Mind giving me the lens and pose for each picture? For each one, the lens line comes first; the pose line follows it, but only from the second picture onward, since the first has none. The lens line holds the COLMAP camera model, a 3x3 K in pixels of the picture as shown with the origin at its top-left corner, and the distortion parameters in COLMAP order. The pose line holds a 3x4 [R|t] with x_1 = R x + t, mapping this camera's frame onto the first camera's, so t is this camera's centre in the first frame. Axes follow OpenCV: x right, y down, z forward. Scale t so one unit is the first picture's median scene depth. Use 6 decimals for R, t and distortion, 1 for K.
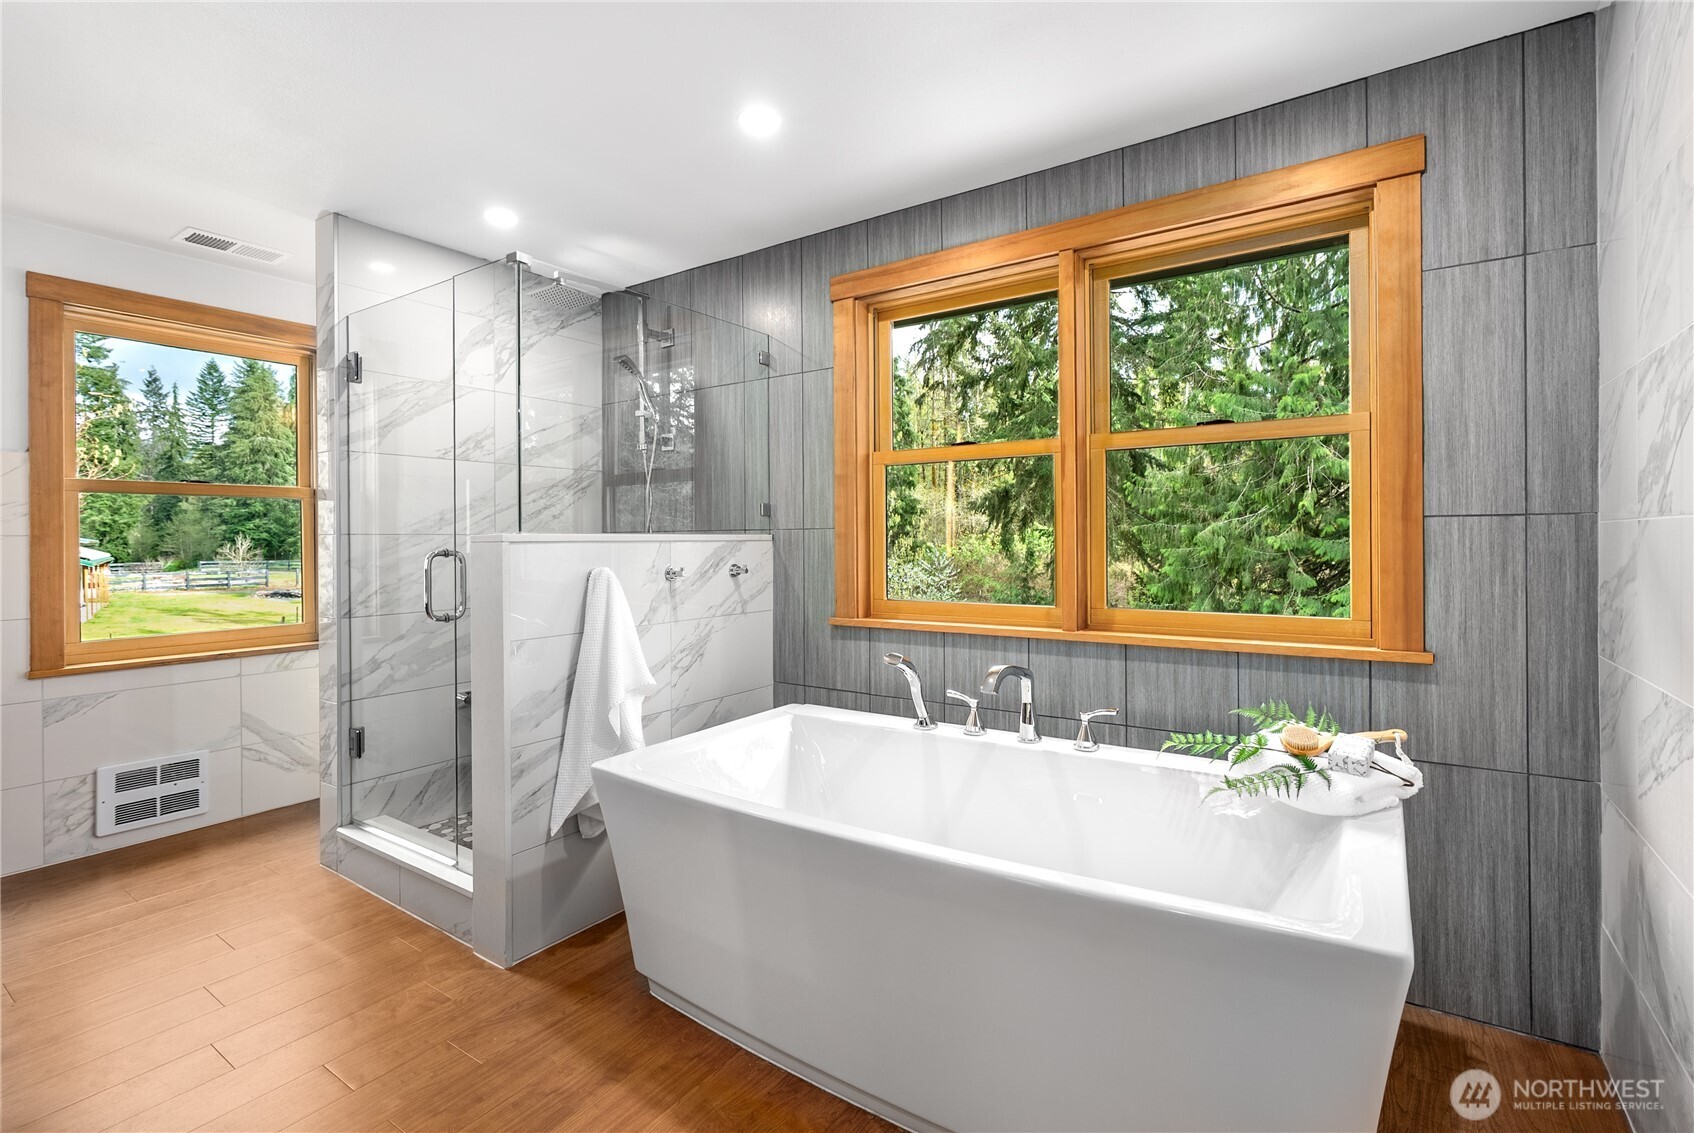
lens RADIAL K [[780.0, 0, 845.7], [0, 780.0, 540.5], [0, 0, 1]] dist [0.000643, 0.000312]
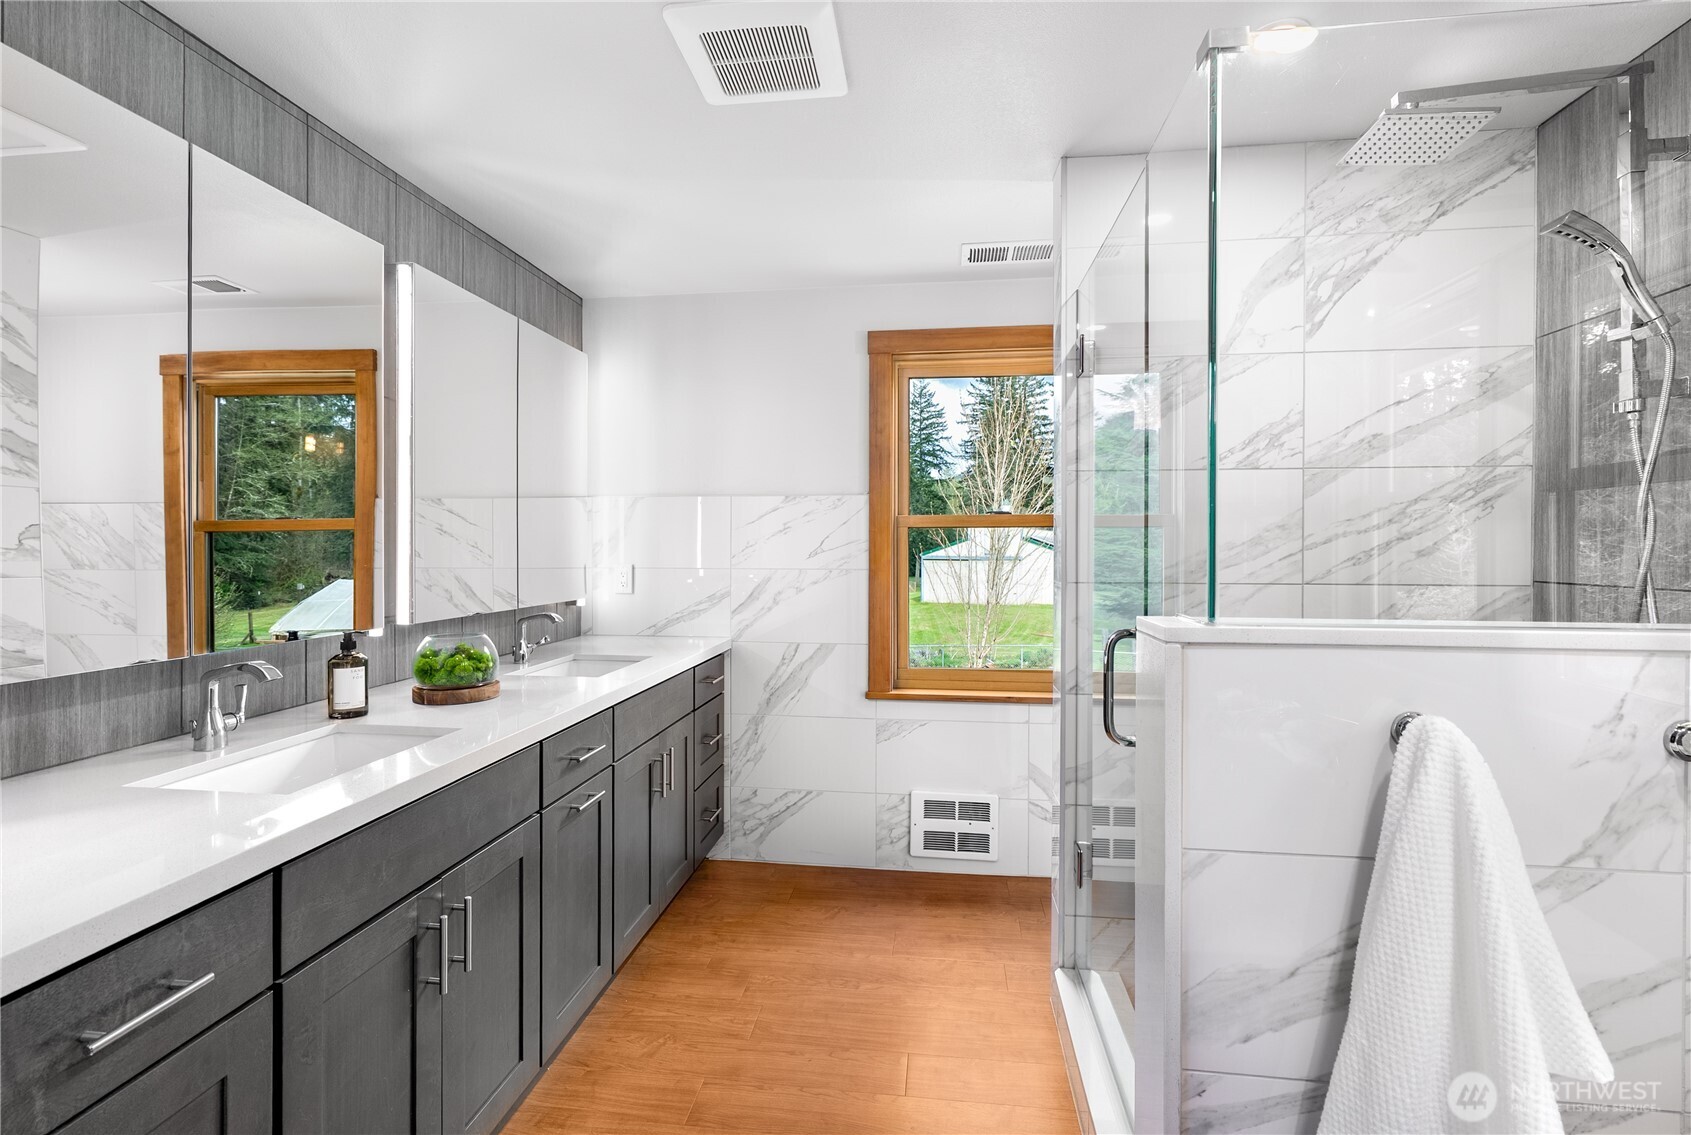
lens RADIAL K [[772.6, 0, 842.0], [0, 772.6, 554.4], [0, 0, 1]] dist [-0.011001, 0.000722]
pose [[0.456012, 0.016756, -0.889816, -0.077192], [-0.007943, 0.999860, 0.014757, -0.039659], [0.889938, 0.000339, 0.456081, 0.422140]]
